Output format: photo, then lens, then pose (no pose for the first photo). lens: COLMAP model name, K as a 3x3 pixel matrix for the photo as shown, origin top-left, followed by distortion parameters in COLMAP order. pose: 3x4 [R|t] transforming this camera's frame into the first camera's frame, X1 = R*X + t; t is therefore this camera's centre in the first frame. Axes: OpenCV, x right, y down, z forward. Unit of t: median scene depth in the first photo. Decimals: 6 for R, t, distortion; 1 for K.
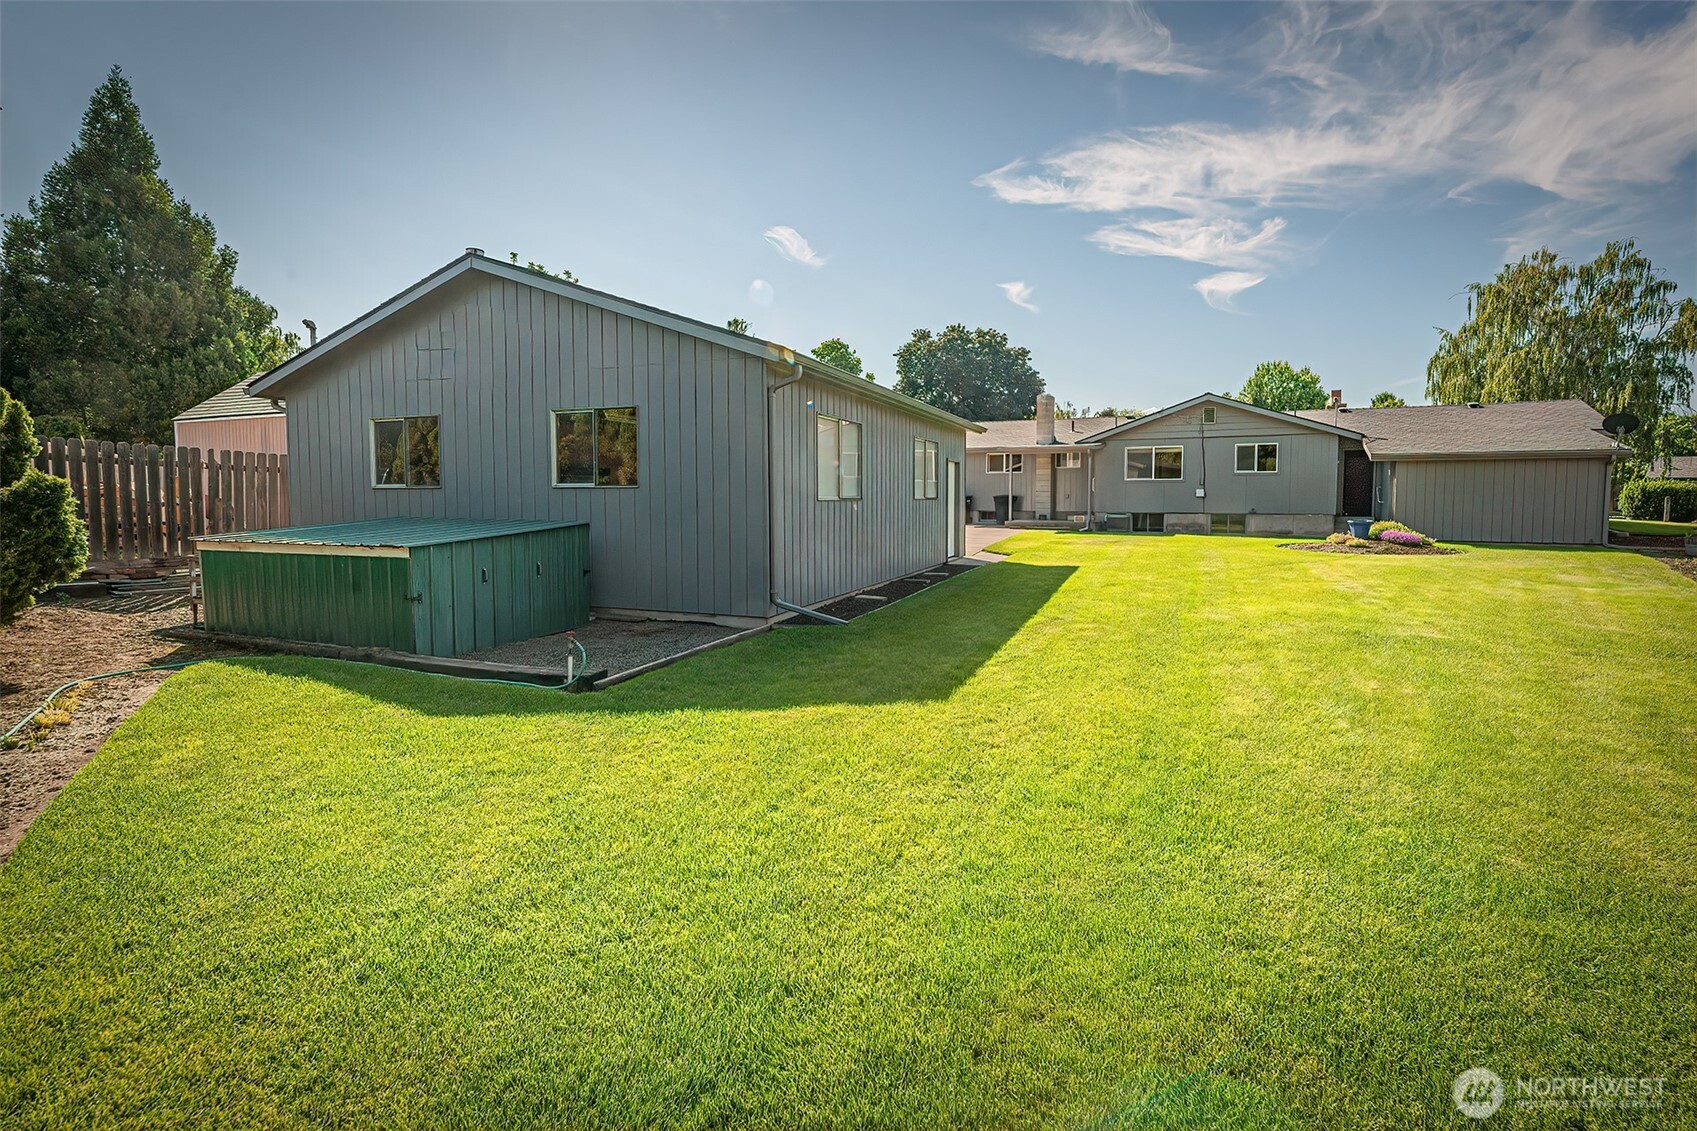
lens RADIAL K [[798.4, 0, 848.5], [0, 798.4, 565.5], [0, 0, 1]] dist [-0.000211, 0.000180]
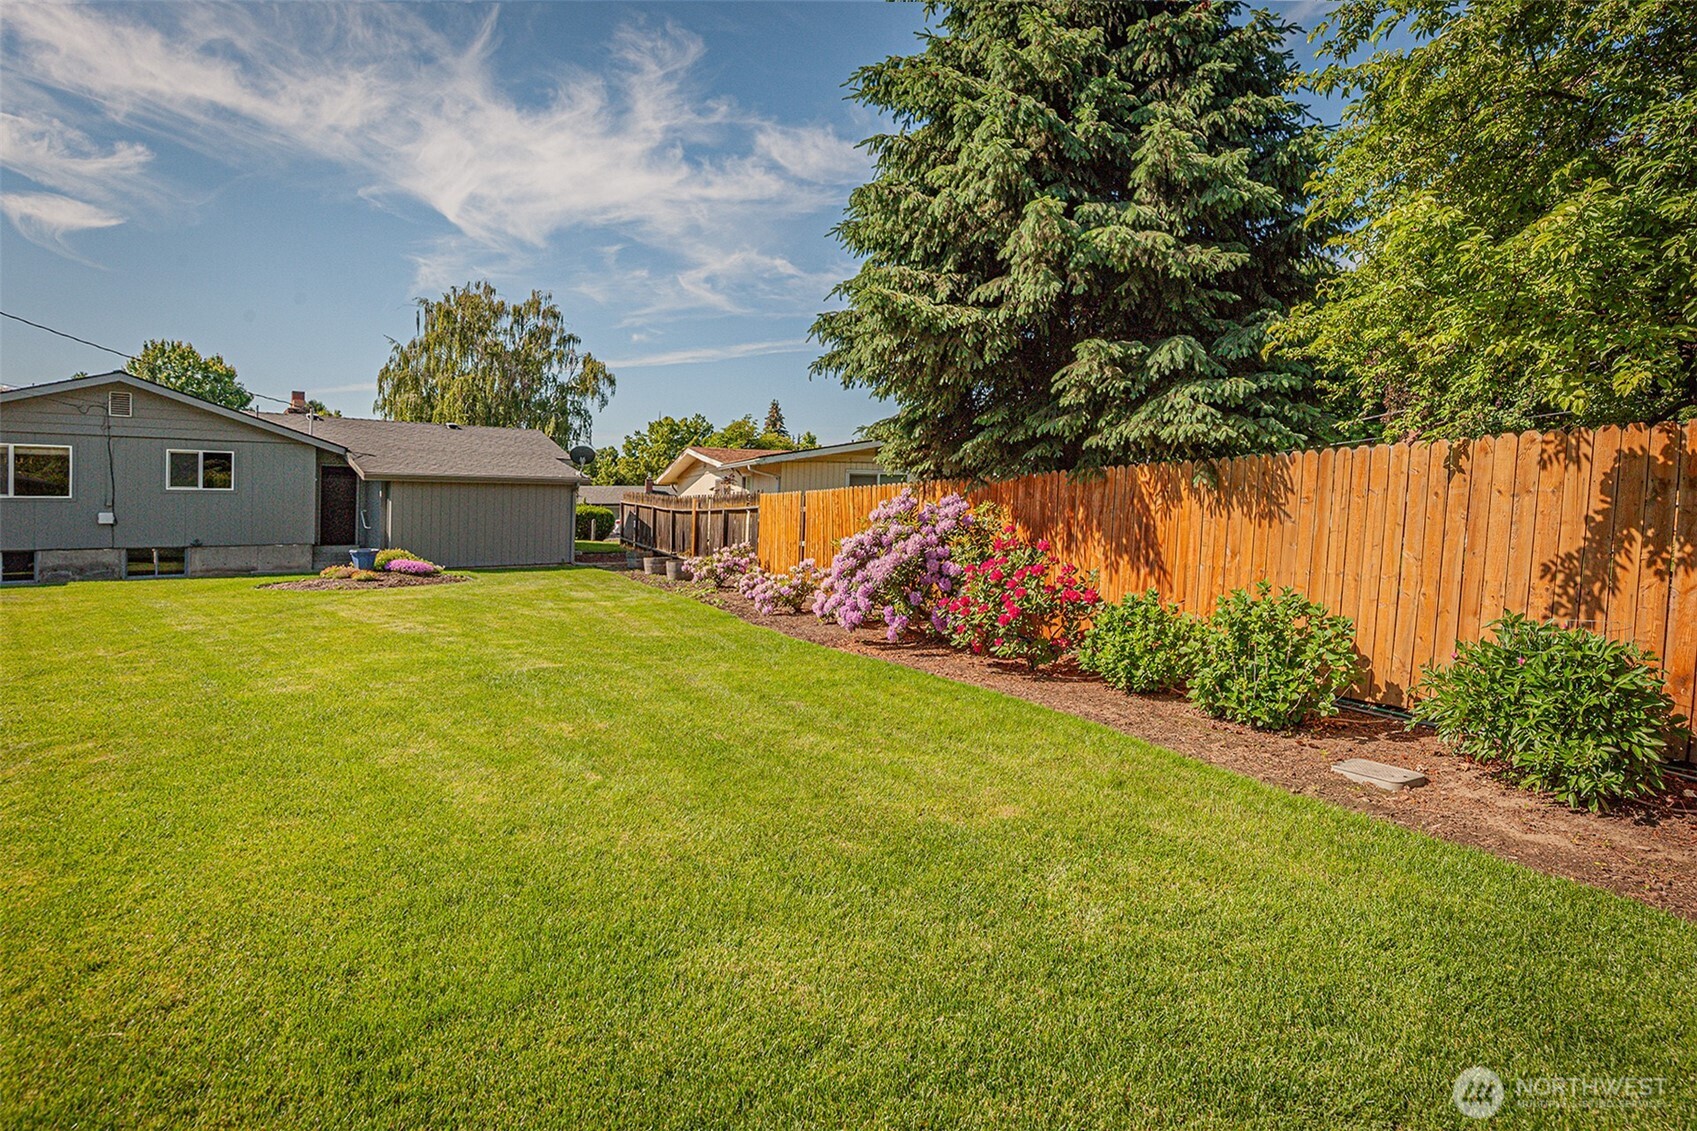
lens RADIAL K [[906.2, 0, 848.5], [0, 906.2, 565.5], [0, 0, 1]] dist [0.043193, -0.022887]
pose [[0.324370, -0.056360, 0.944250, -0.101671], [0.089817, 0.995549, 0.028568, -0.019136], [-0.941656, 0.075543, 0.327989, 0.177686]]
